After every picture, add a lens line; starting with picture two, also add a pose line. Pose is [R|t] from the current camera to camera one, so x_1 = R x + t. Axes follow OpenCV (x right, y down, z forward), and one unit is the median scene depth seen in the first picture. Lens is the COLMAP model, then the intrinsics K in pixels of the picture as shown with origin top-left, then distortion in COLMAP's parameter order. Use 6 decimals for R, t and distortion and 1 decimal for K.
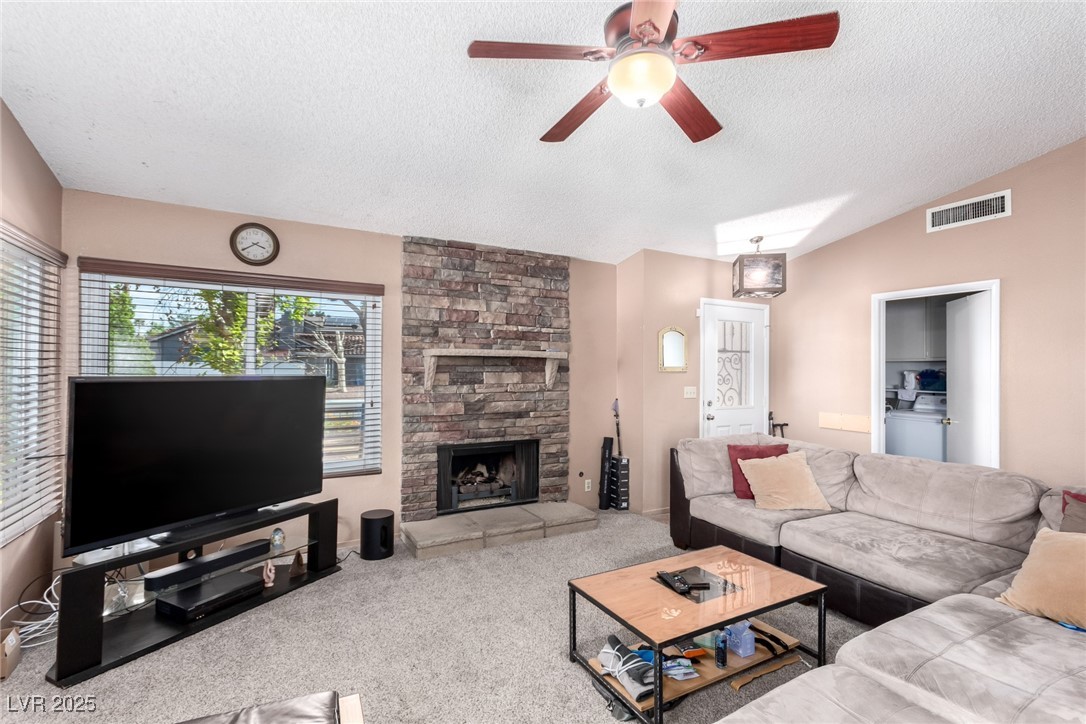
lens RADIAL K [[504.9, 0, 547.7], [0, 504.9, 364.1], [0, 0, 1]] dist [0.004331, 0.000648]
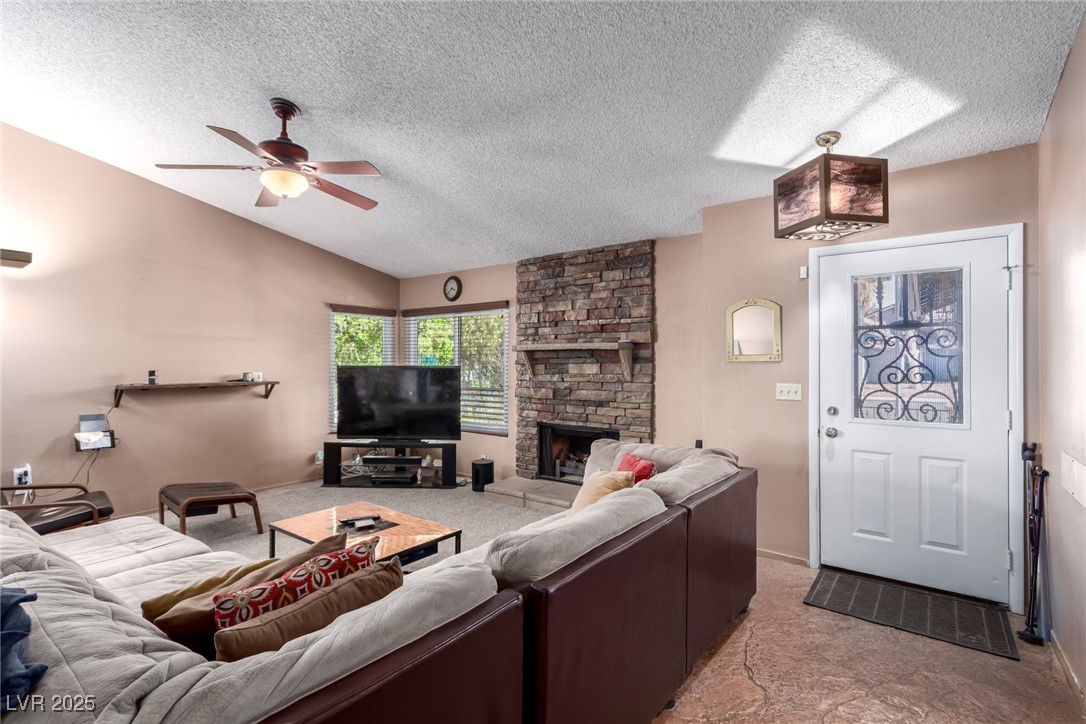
lens RADIAL K [[504.9, 0, 541.6], [0, 504.9, 359.4], [0, 0, 1]] dist [0.004331, 0.000648]
pose [[0.403190, -0.011861, -0.915040, 0.898218], [0.016177, 0.999852, -0.005832, 0.012488], [0.914973, -0.012452, 0.403322, 0.485394]]
